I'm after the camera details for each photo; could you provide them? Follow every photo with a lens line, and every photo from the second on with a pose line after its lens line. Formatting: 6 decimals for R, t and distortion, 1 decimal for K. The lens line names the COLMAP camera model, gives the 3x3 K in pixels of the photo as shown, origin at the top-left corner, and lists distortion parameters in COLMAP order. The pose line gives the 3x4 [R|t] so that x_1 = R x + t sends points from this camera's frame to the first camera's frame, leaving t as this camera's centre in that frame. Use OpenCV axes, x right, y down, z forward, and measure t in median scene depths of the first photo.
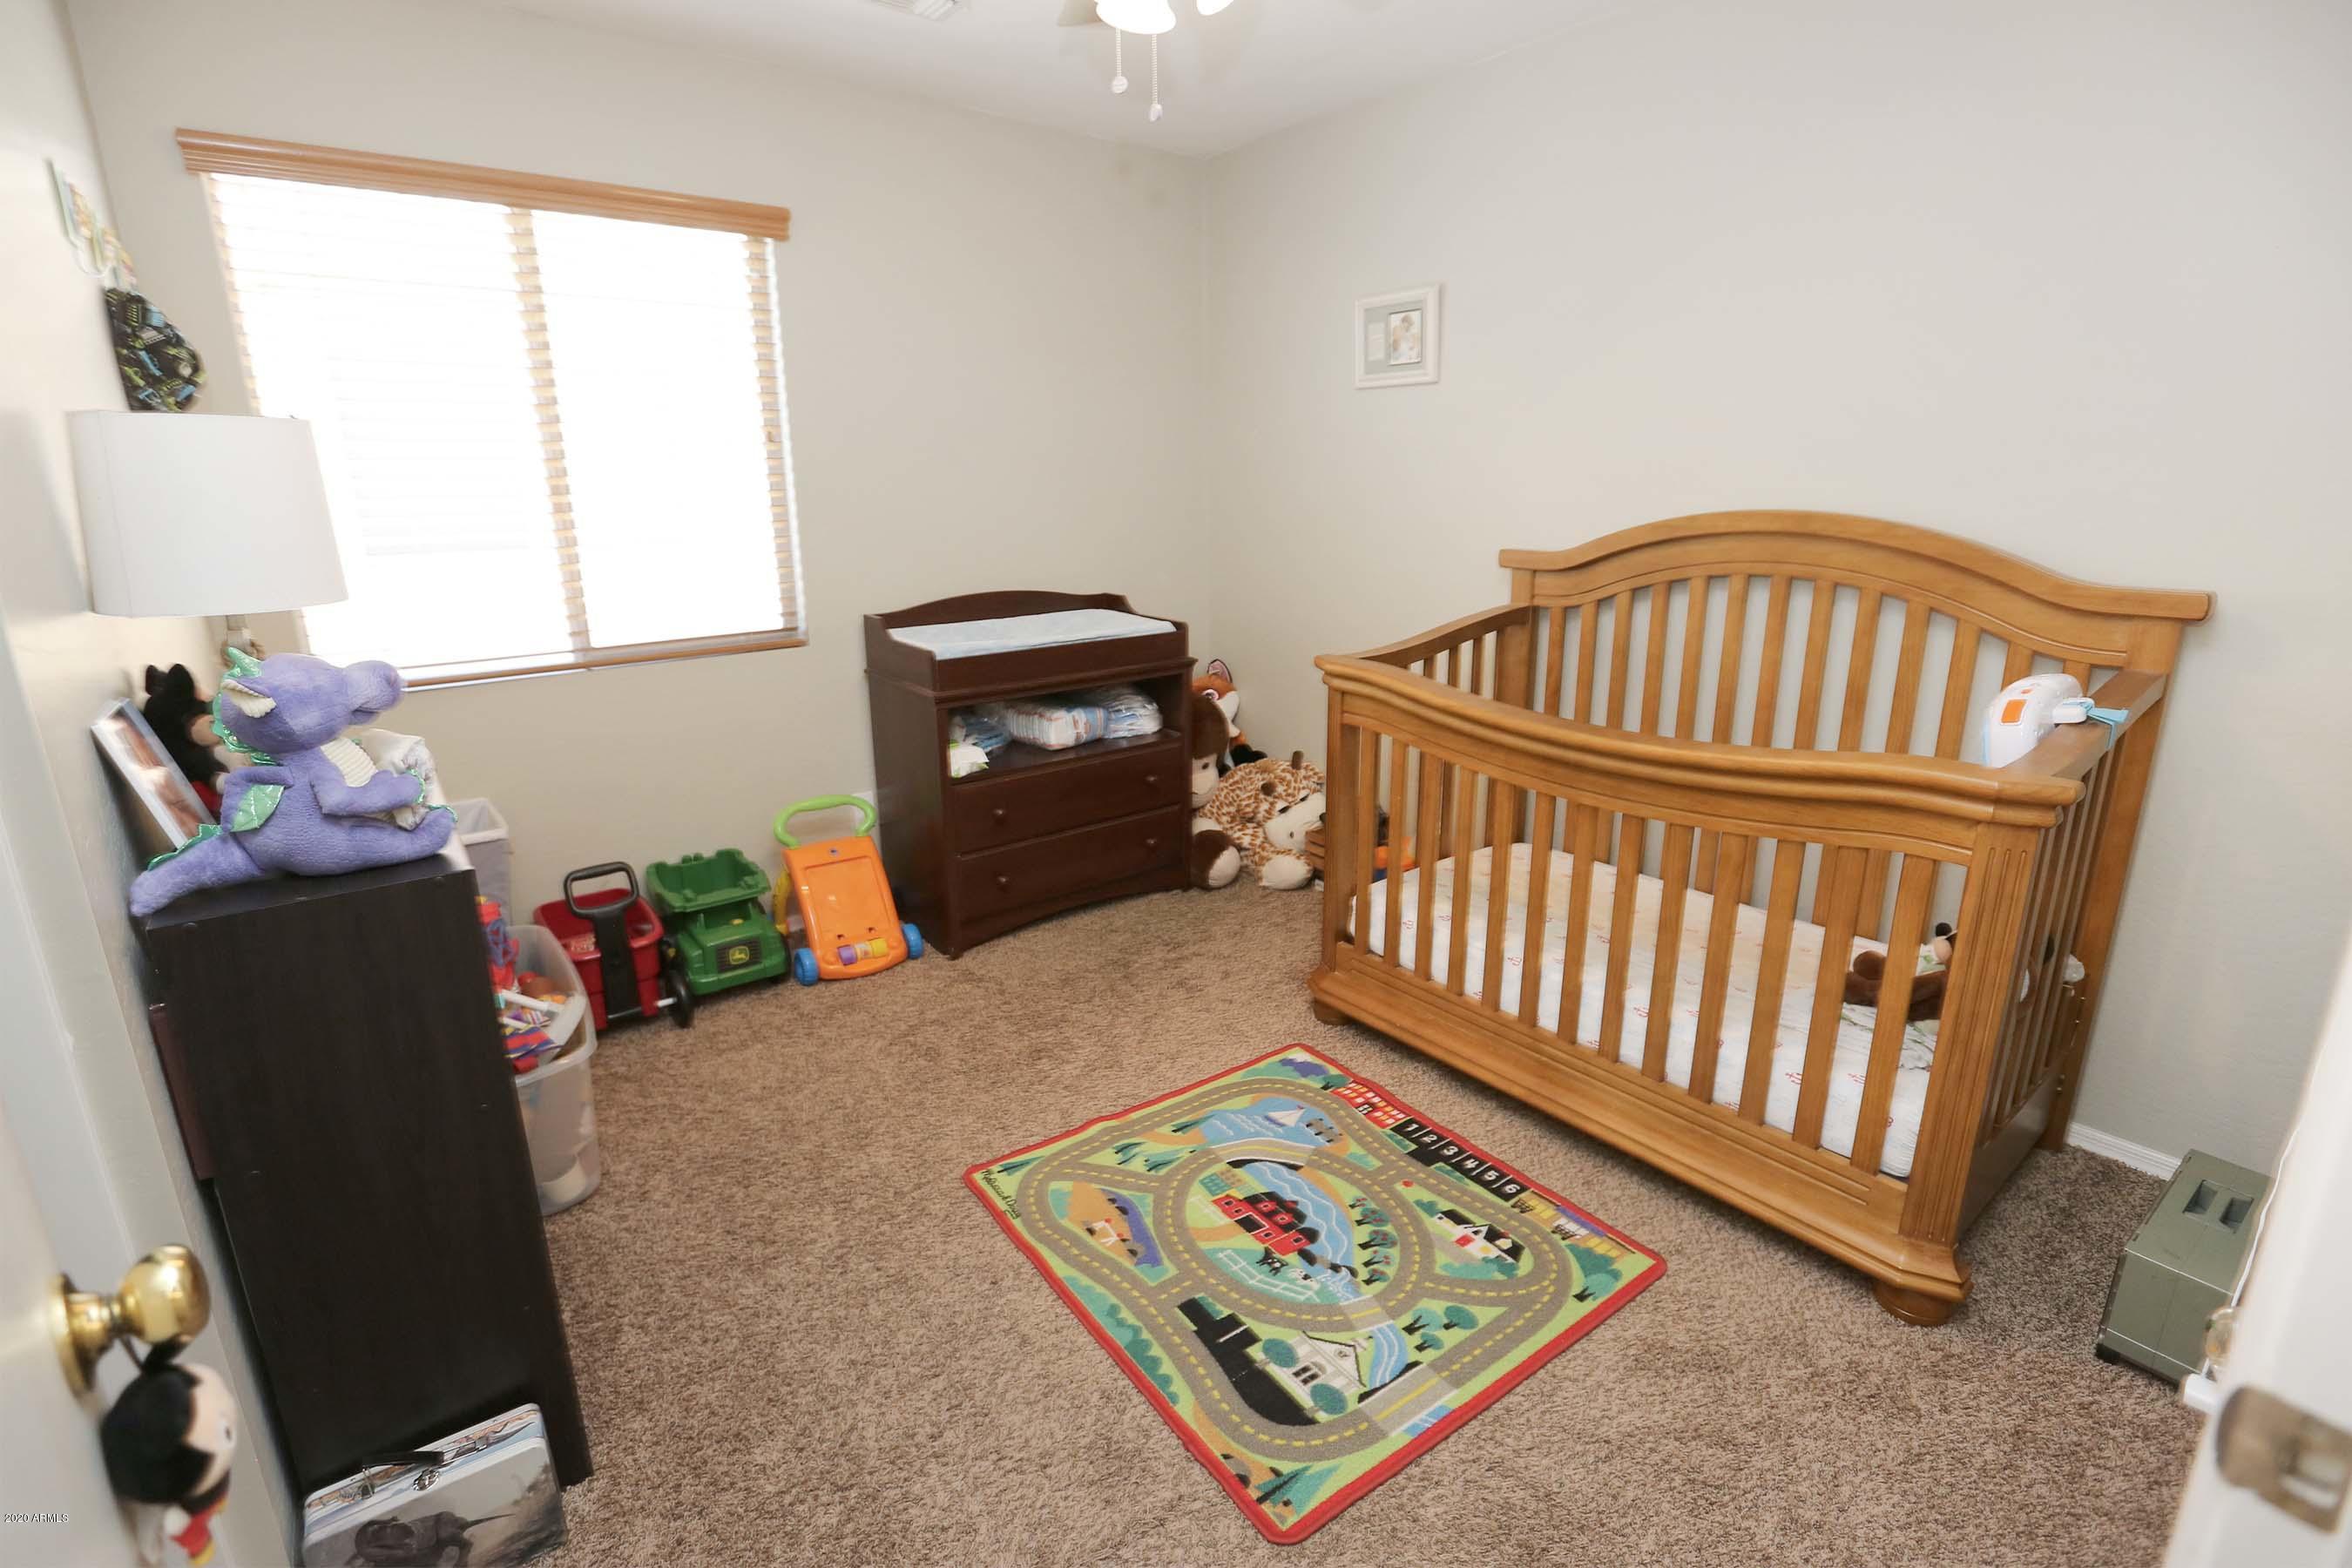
lens RADIAL K [[1096.5, 0, 1196.1], [0, 1096.5, 764.2], [0, 0, 1]] dist [-0.049184, 0.016699]
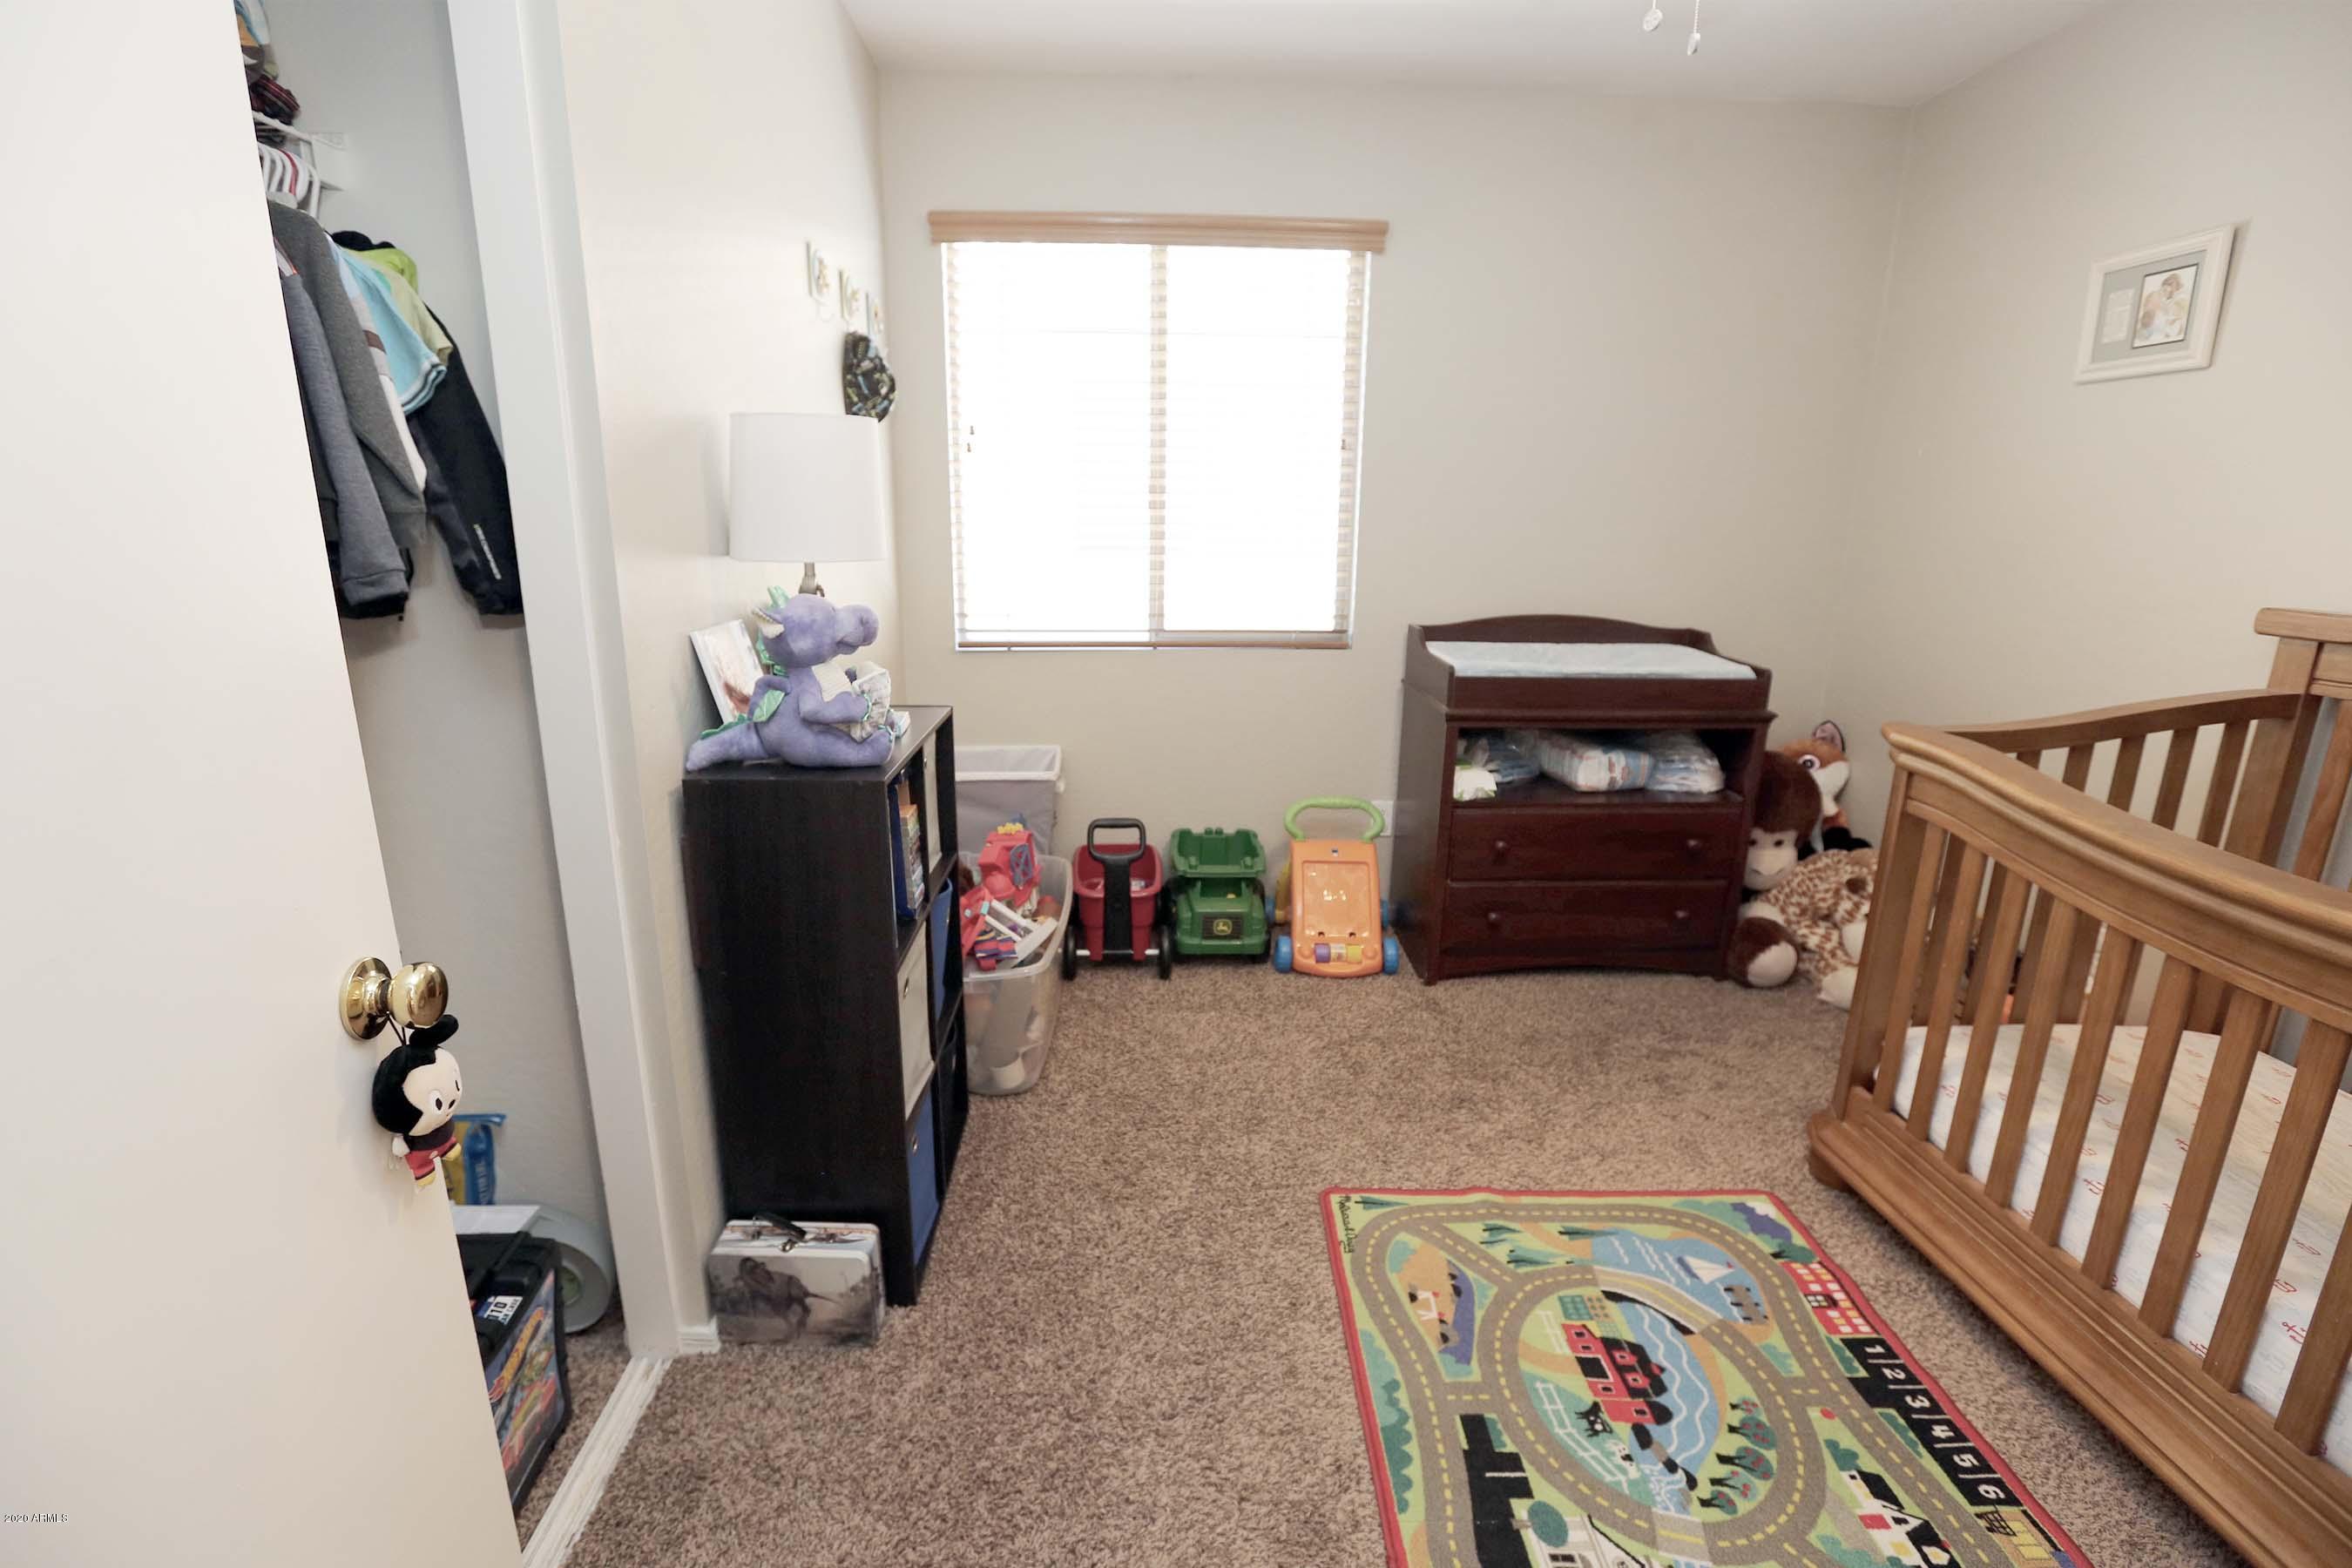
lens RADIAL K [[1096.5, 0, 1171.4], [0, 1096.5, 790.0], [0, 0, 1]] dist [-0.049184, 0.016699]
pose [[0.803279, 0.166755, -0.571783, 0.177765], [-0.167357, 0.984523, 0.052012, -0.006311], [0.571608, 0.053911, 0.818754, 0.100893]]
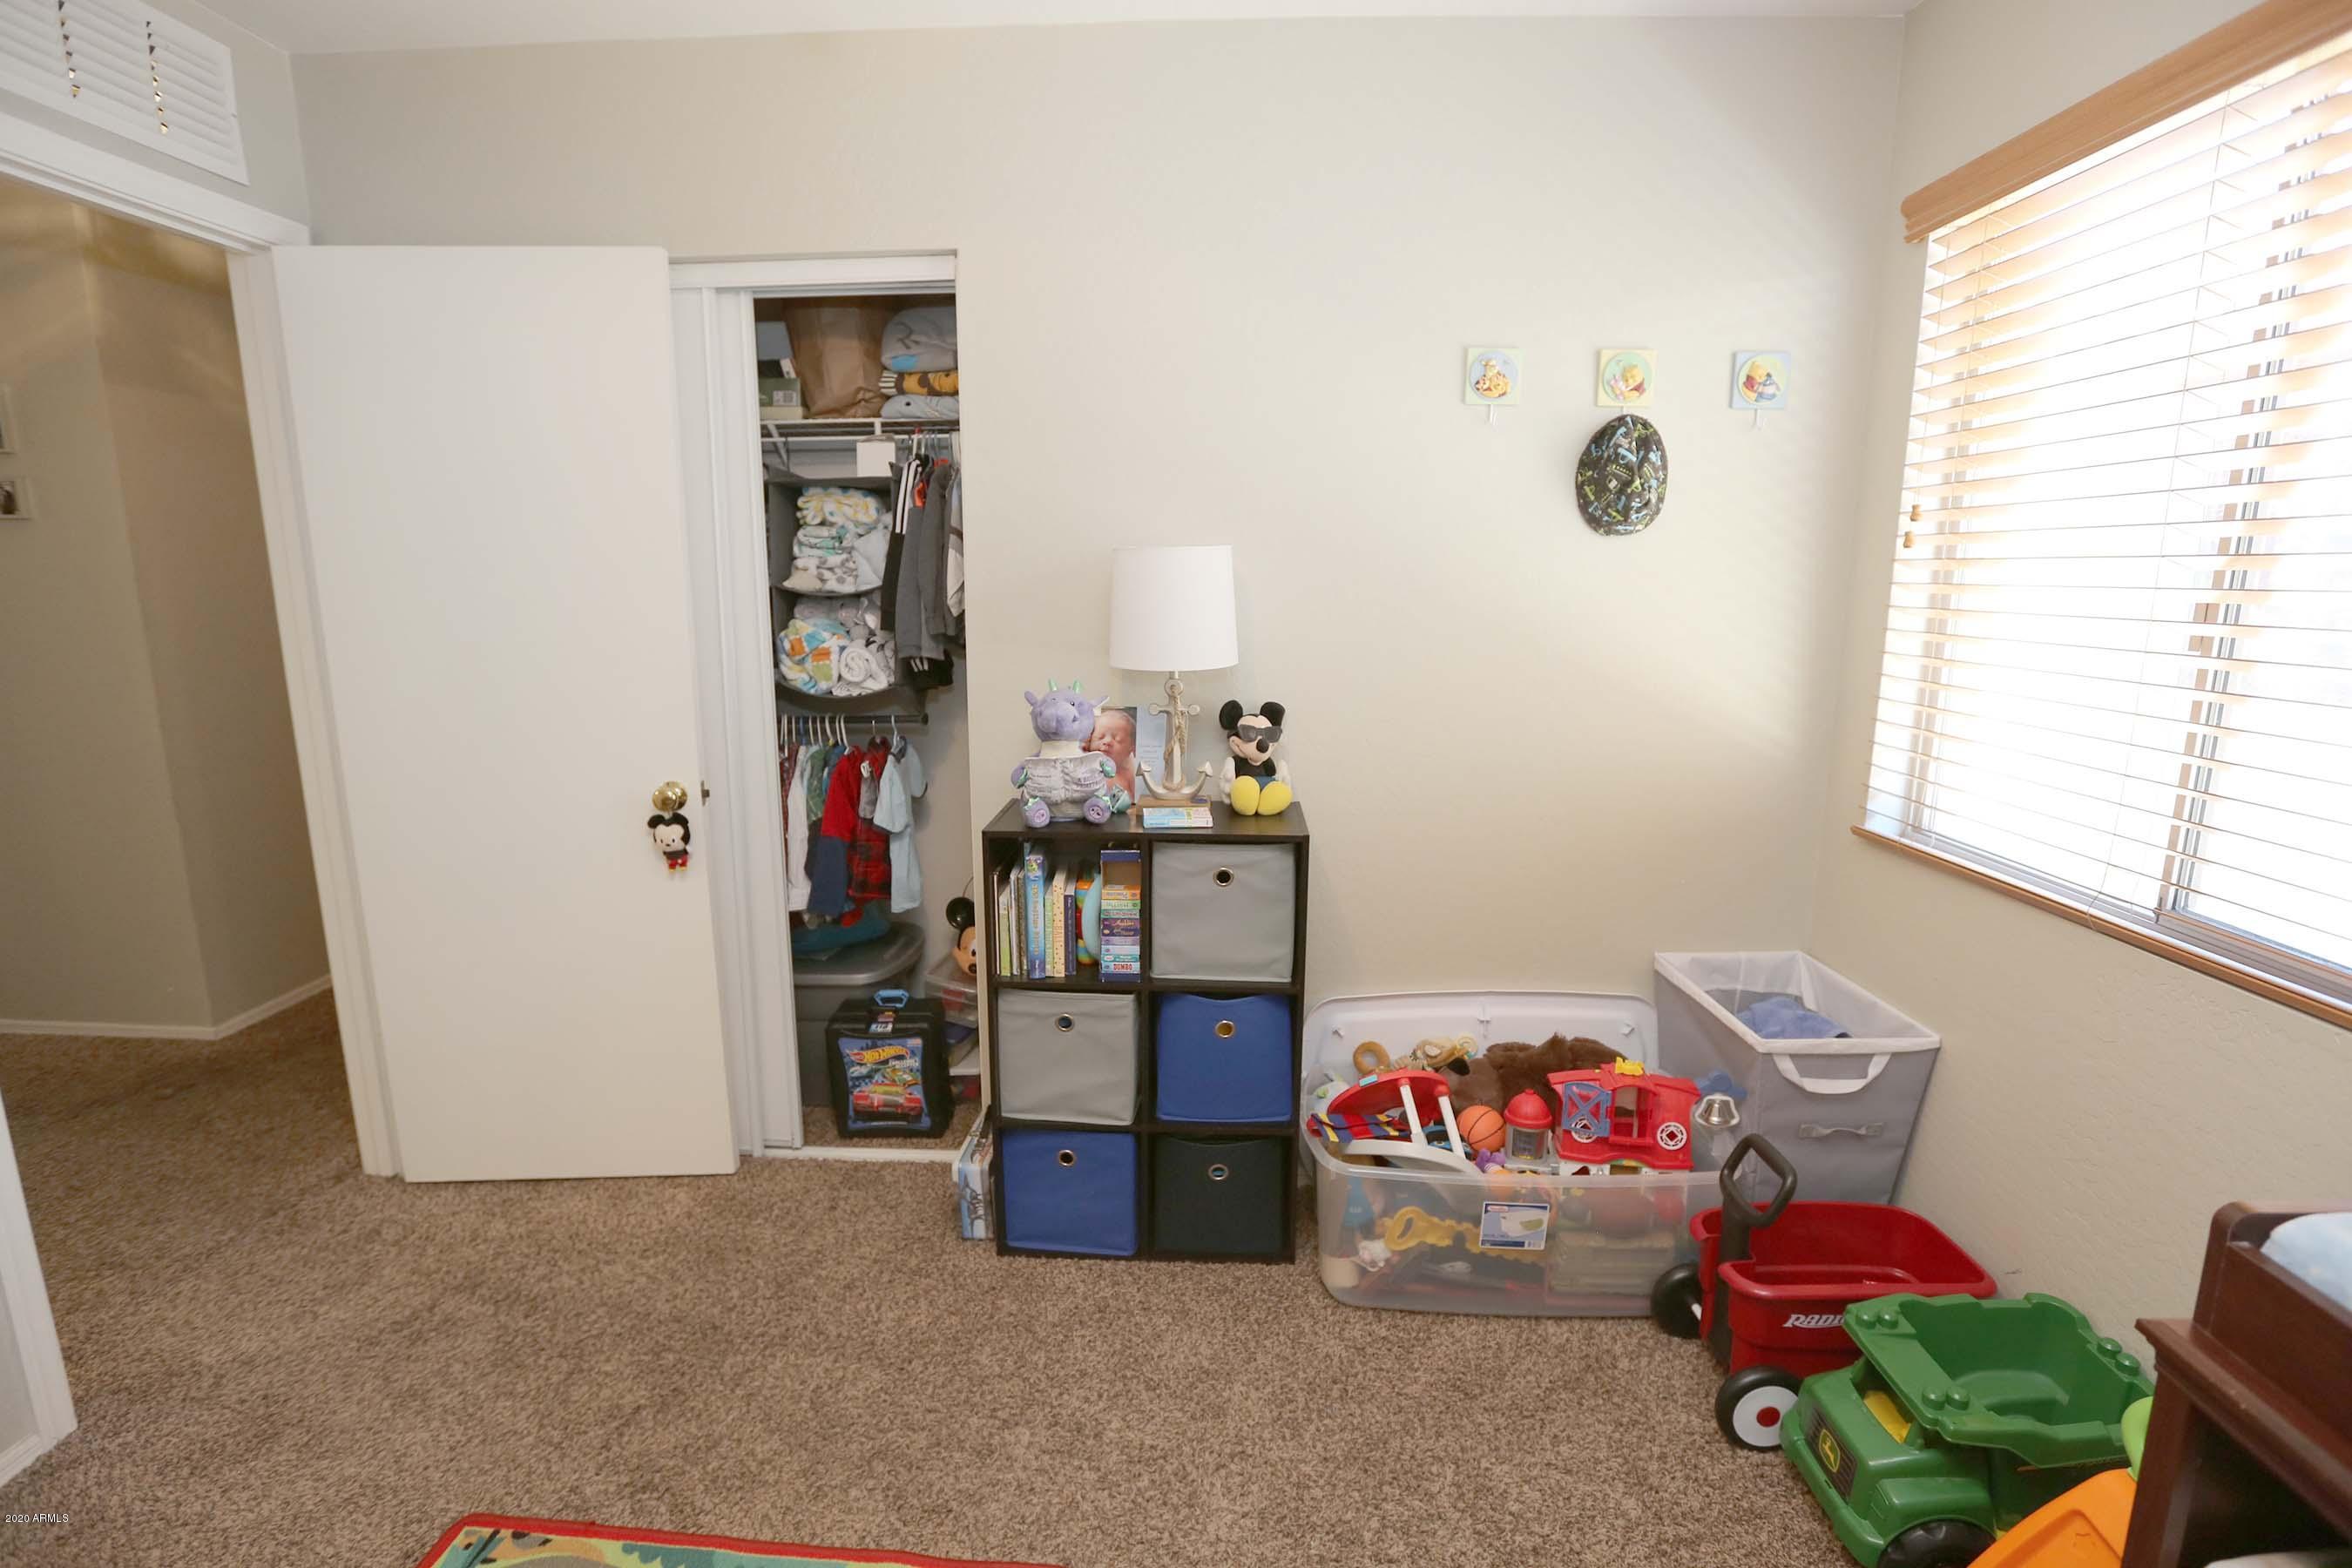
lens RADIAL K [[1096.5, 0, 1174.2], [0, 1096.5, 785.2], [0, 0, 1]] dist [-0.049184, 0.016699]
pose [[-0.667945, 0.154264, -0.728047, 0.182699], [-0.183670, 0.913849, 0.362141, -0.353667], [0.721189, 0.375611, -0.582067, 1.251051]]
